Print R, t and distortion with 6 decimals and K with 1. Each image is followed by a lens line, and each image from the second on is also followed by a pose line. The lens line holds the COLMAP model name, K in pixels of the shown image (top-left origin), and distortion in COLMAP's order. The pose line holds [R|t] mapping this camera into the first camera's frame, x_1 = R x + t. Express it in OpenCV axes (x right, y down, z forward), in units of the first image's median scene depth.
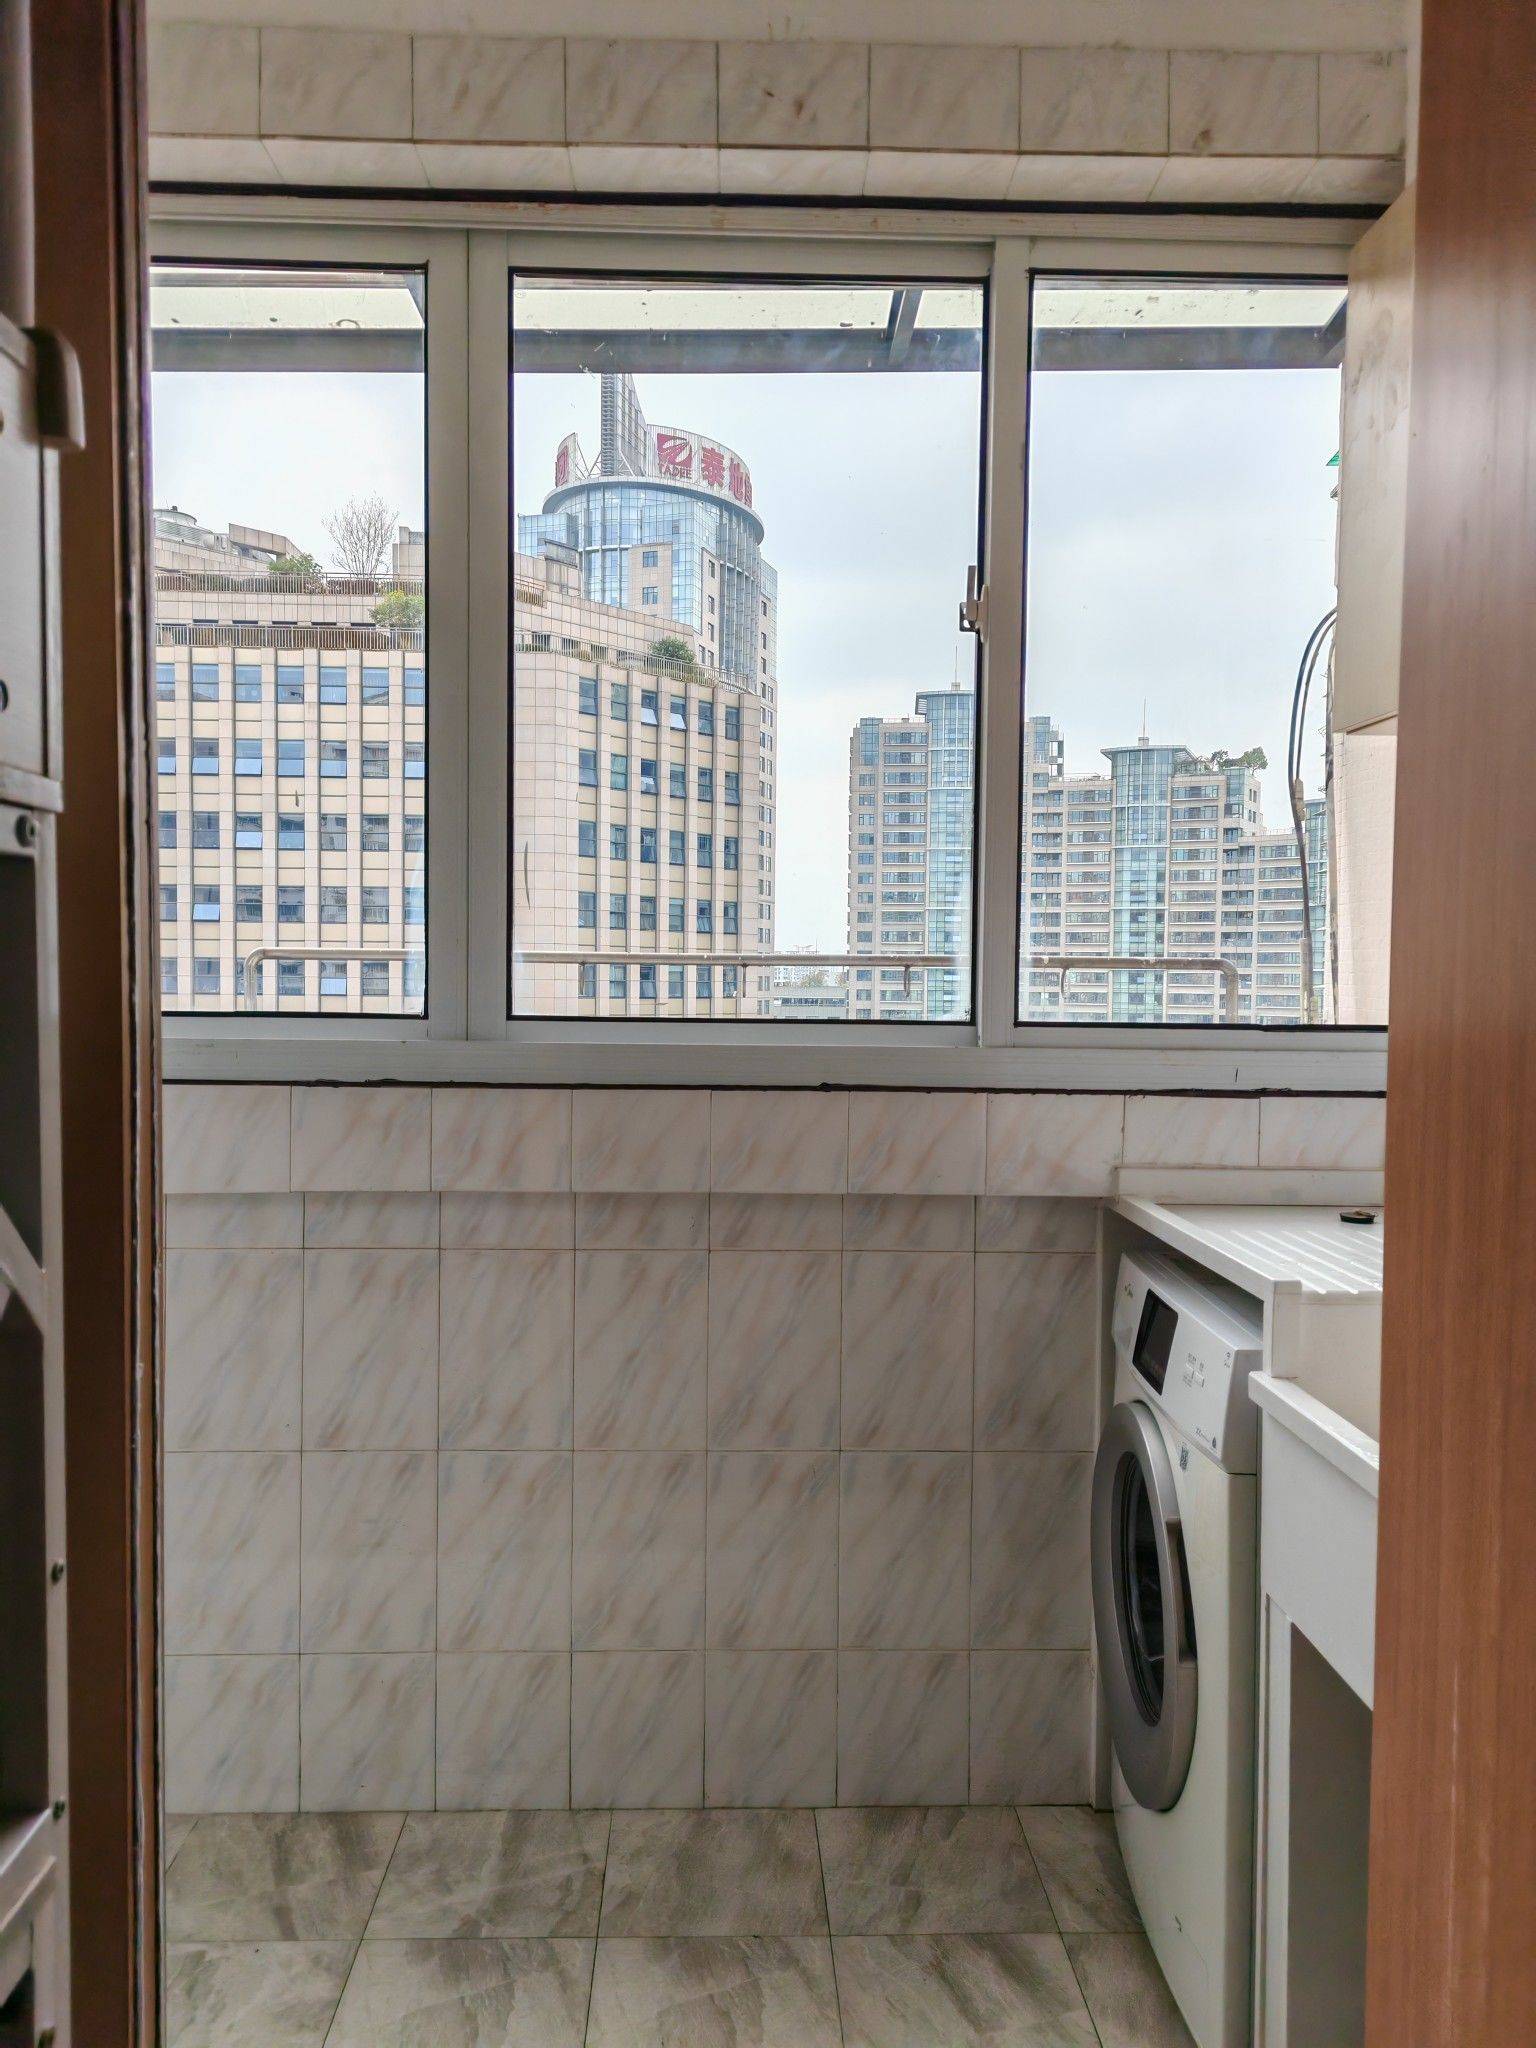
lens RADIAL K [[1513.5, 0, 768.0], [0, 1513.5, 1024.0], [0, 0, 1]] dist [0.028499, -0.002572]
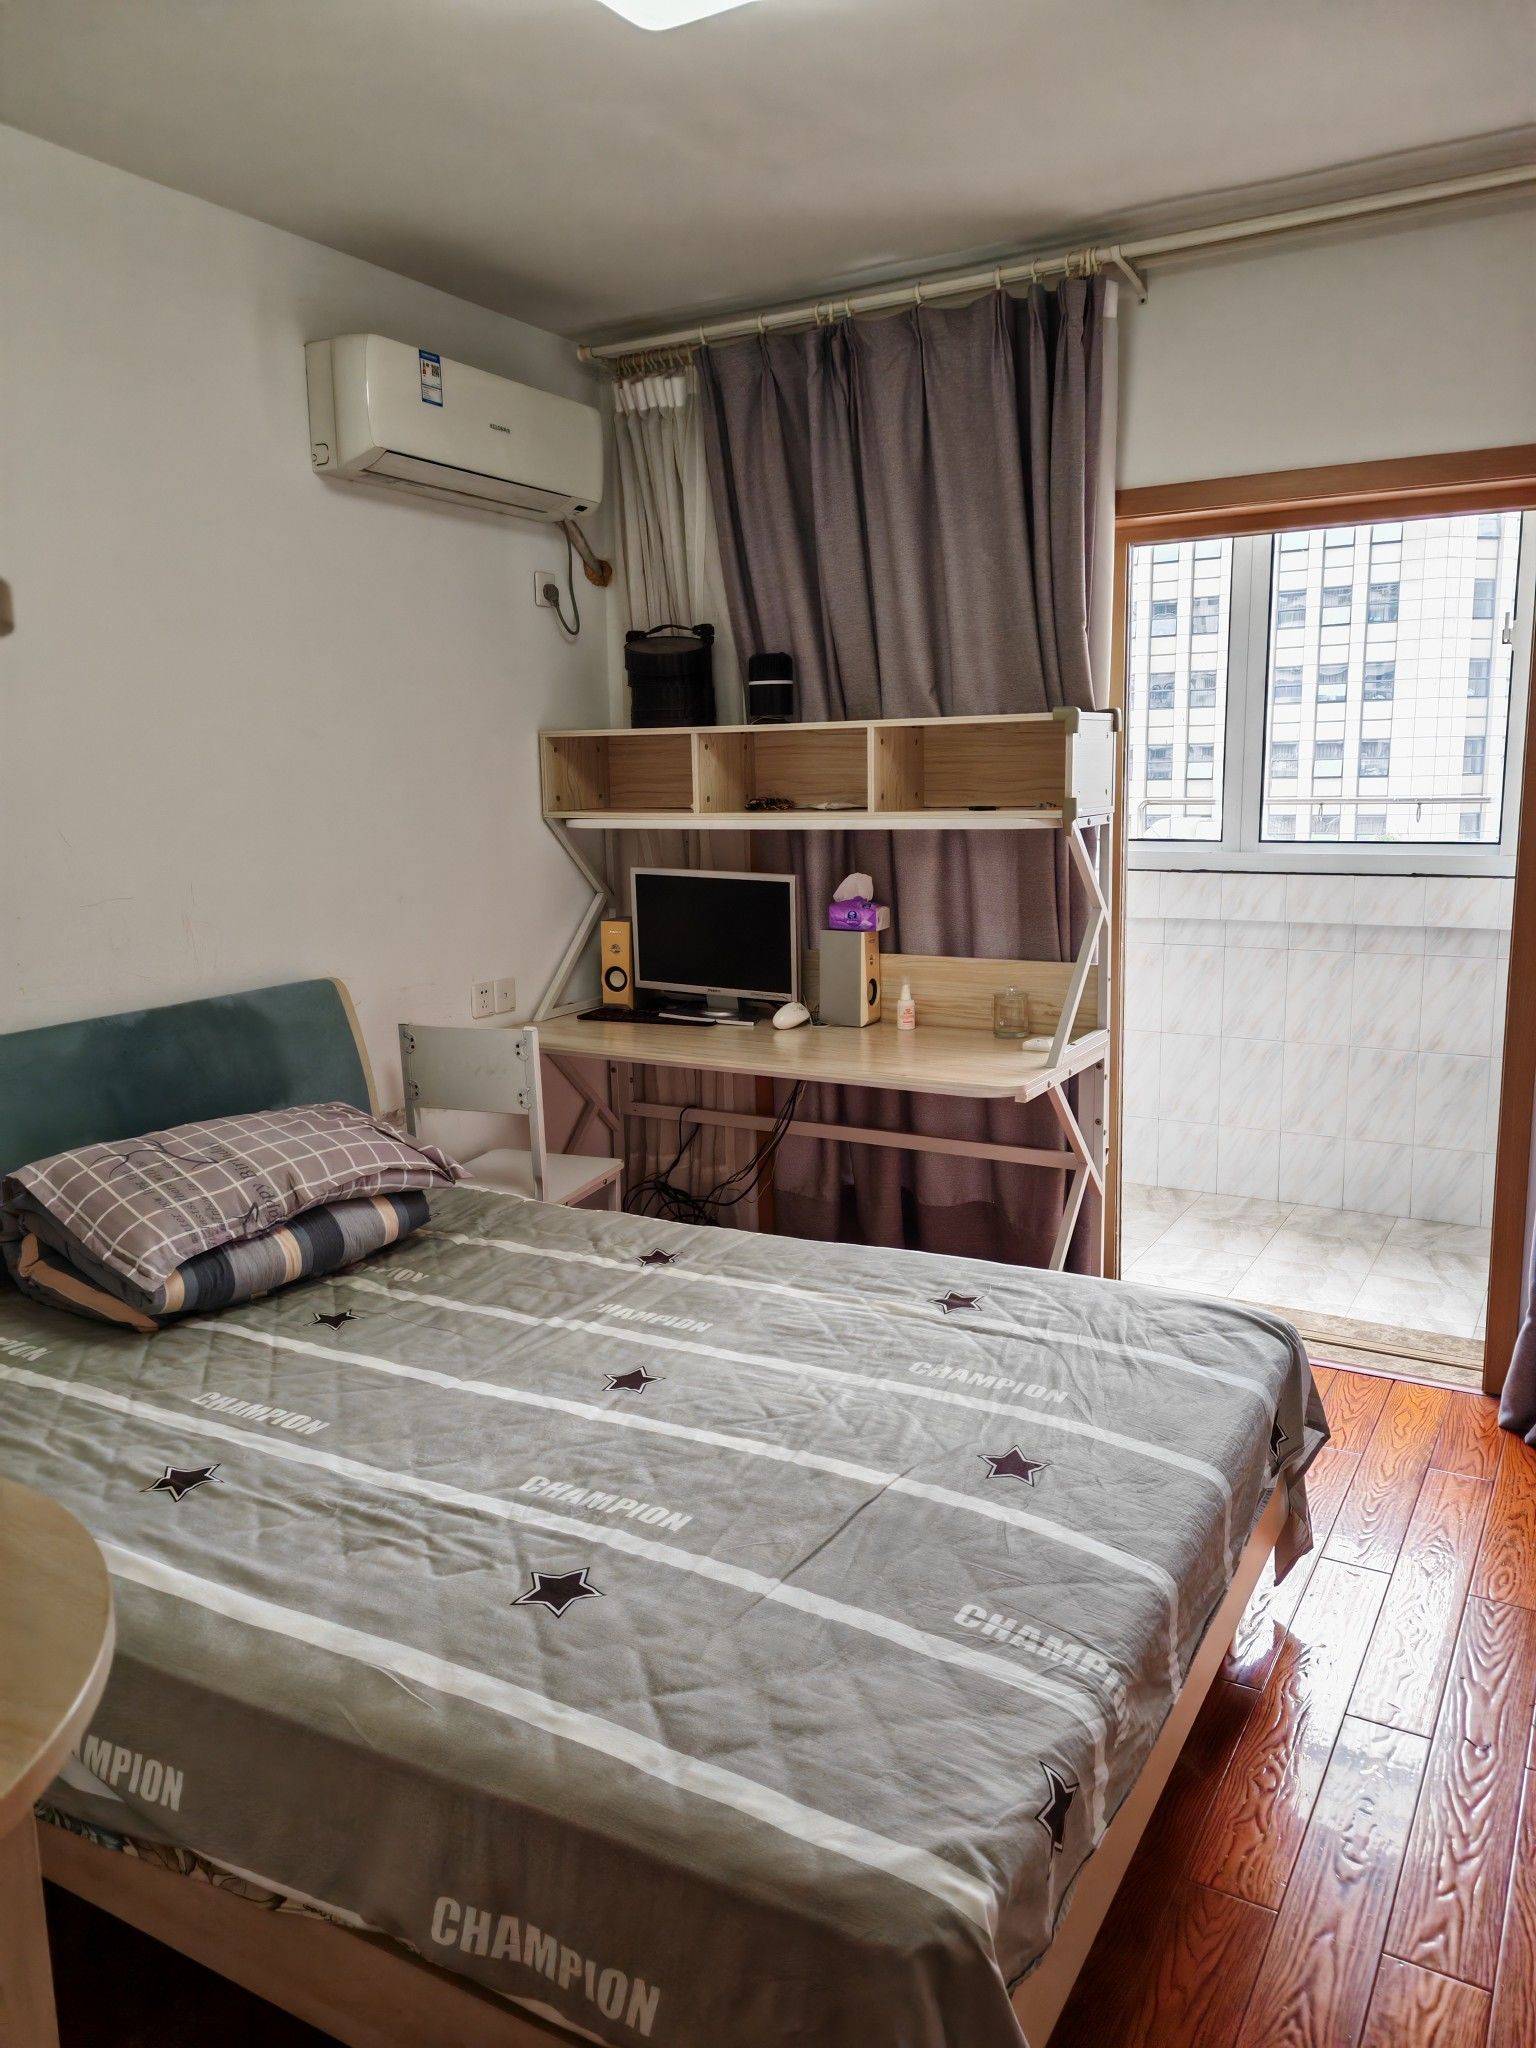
lens RADIAL K [[1513.5, 0, 768.0], [0, 1513.5, 1024.0], [0, 0, 1]] dist [0.028499, -0.002572]
pose [[0.850505, 0.065570, -0.521864, 0.374267], [0.009887, 0.990030, 0.140506, -0.055497], [0.525875, -0.124660, 0.841377, -1.208728]]
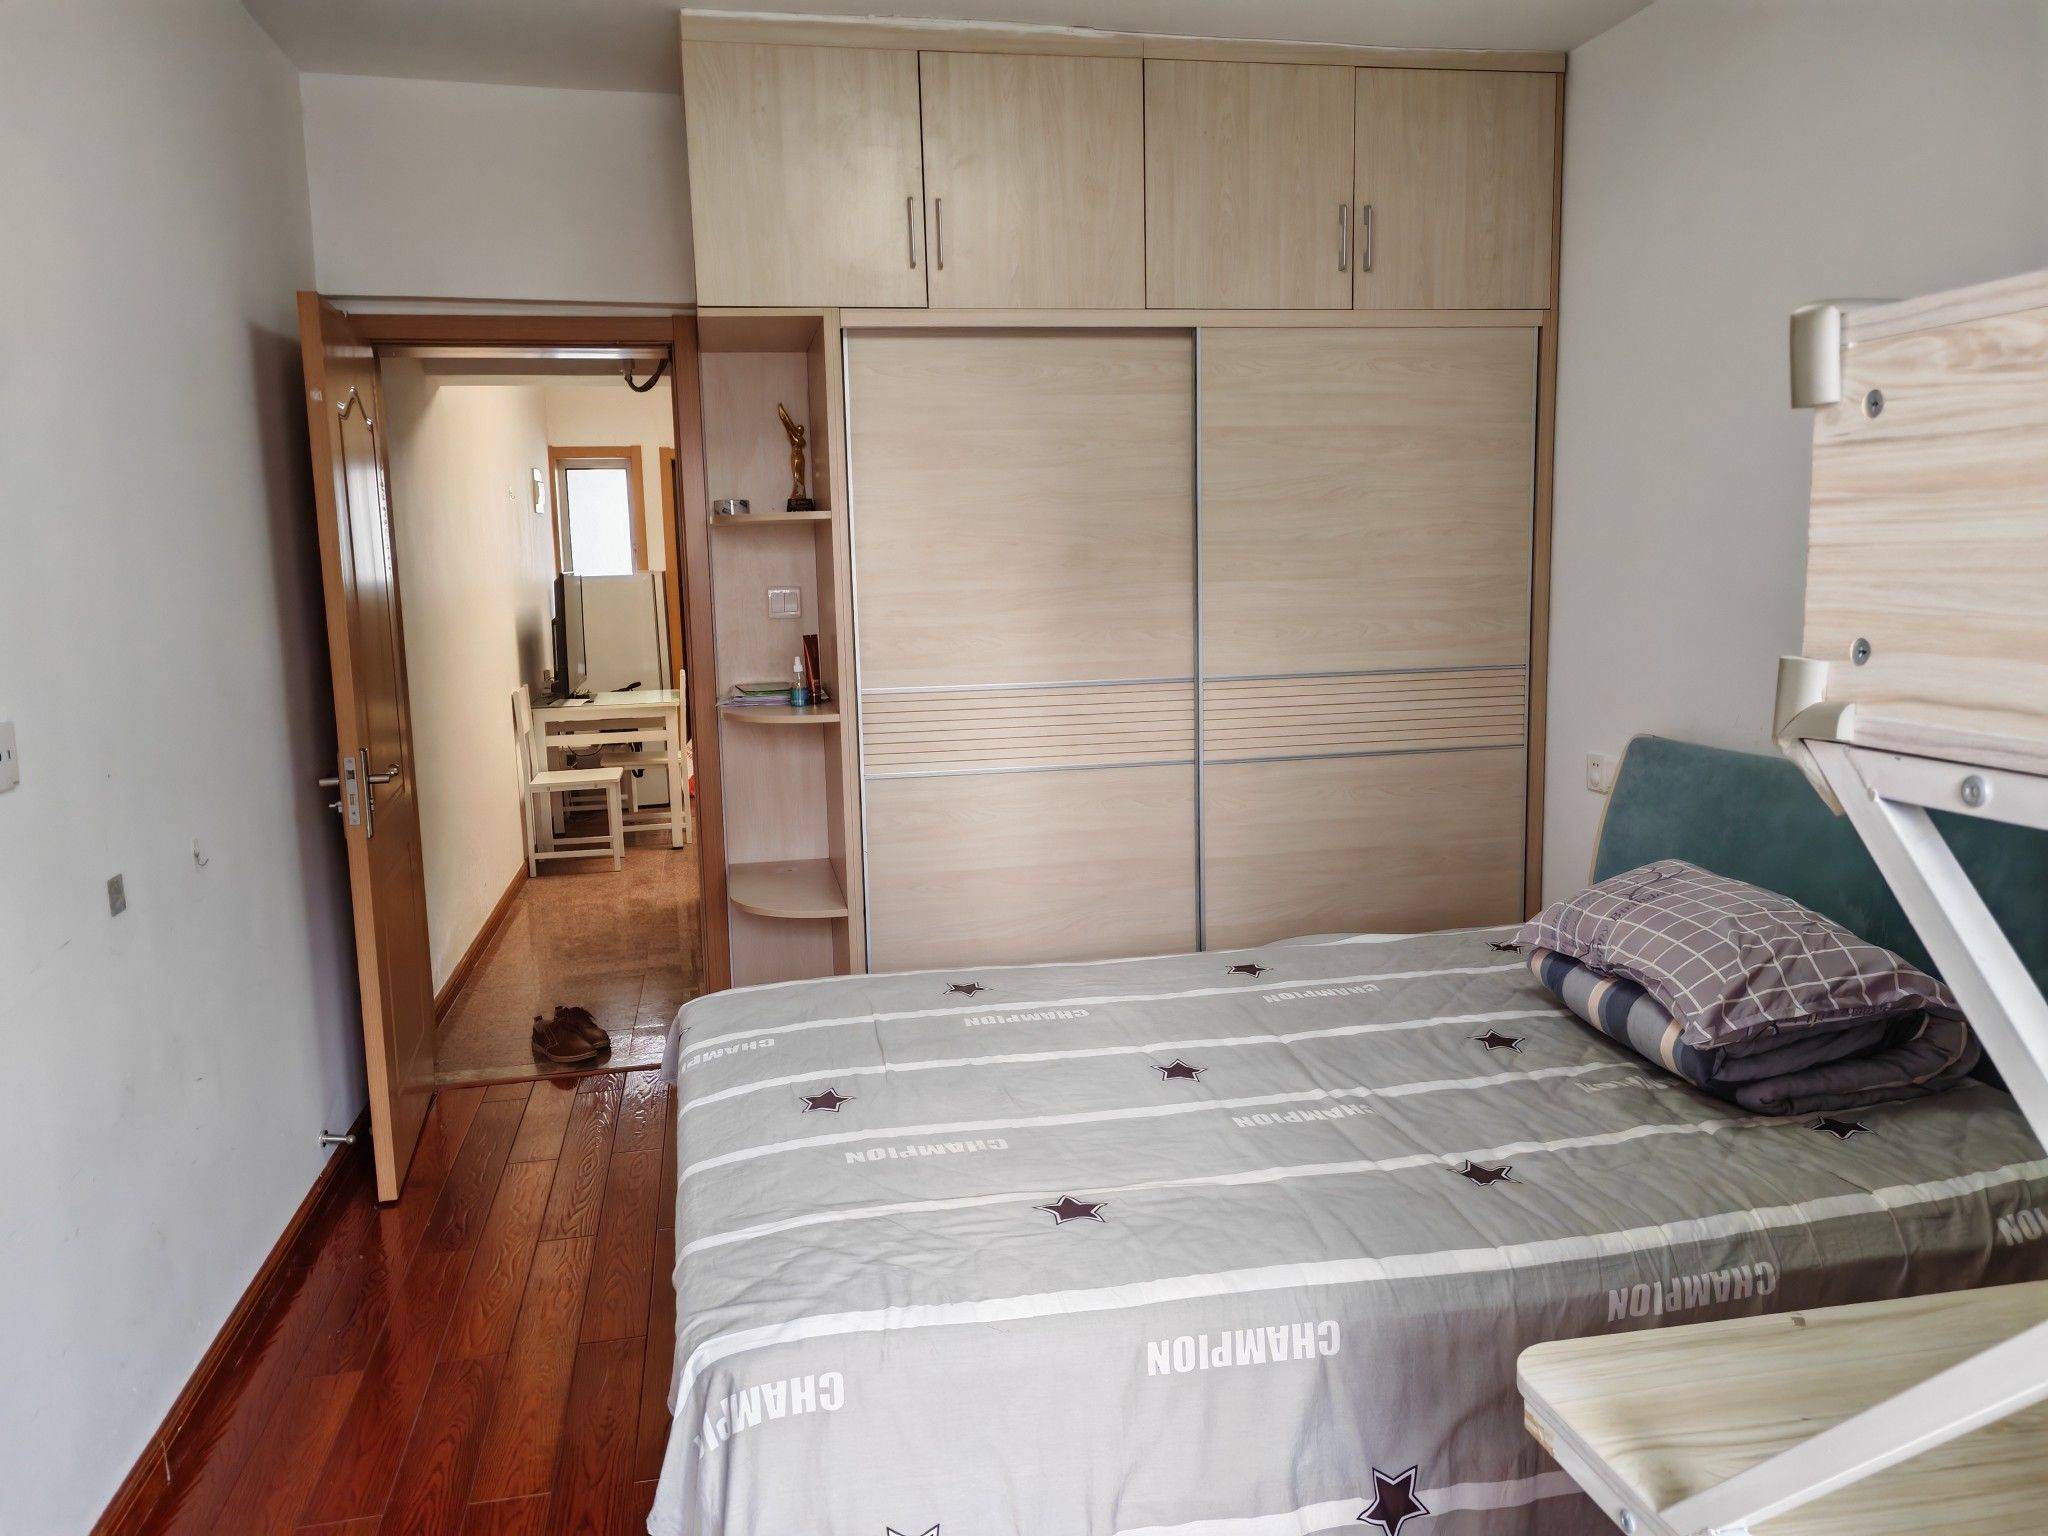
lens RADIAL K [[1513.5, 0, 1024.0], [0, 1513.5, 768.0], [0, 0, 1]] dist [0.028499, -0.002572]
pose [[-0.984710, 0.039852, -0.169584, -0.381799], [0.010275, 0.985073, 0.171828, -0.197649], [0.173900, 0.167458, -0.970421, 3.691914]]
